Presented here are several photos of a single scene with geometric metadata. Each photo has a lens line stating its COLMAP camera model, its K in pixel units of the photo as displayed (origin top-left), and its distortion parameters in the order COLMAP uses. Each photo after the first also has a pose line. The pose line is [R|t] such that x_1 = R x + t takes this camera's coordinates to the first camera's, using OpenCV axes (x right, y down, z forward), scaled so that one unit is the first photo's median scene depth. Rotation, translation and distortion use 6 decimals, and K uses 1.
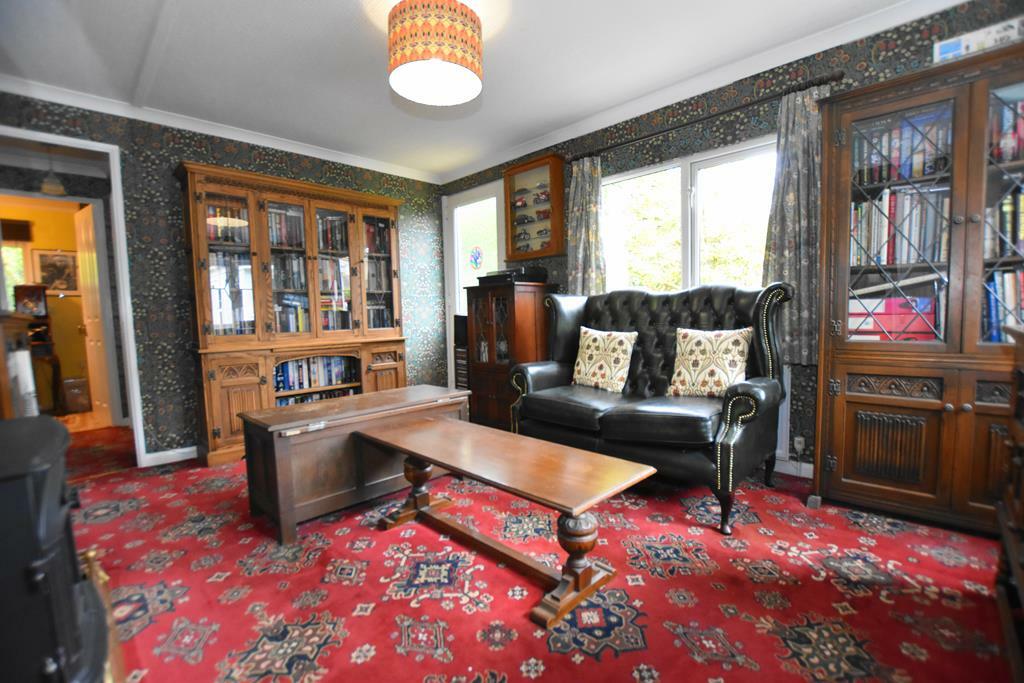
lens RADIAL K [[448.9, 0, 523.4], [0, 448.9, 343.0], [0, 0, 1]] dist [-0.021573, -0.000340]
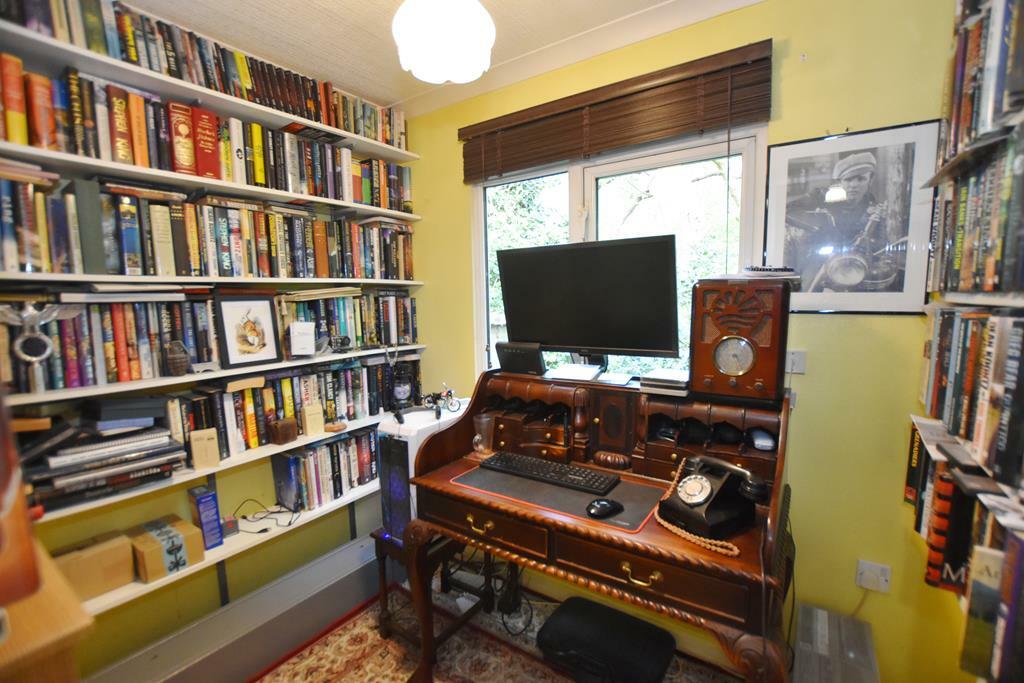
lens RADIAL K [[443.7, 0, 514.0], [0, 443.7, 355.9], [0, 0, 1]] dist [-0.002758, -0.000431]
pose [[0.194032, 0.132405, -0.972019, -0.861271], [-0.057525, 0.990680, 0.123464, -0.107472], [0.979307, 0.031959, 0.199840, 0.785232]]
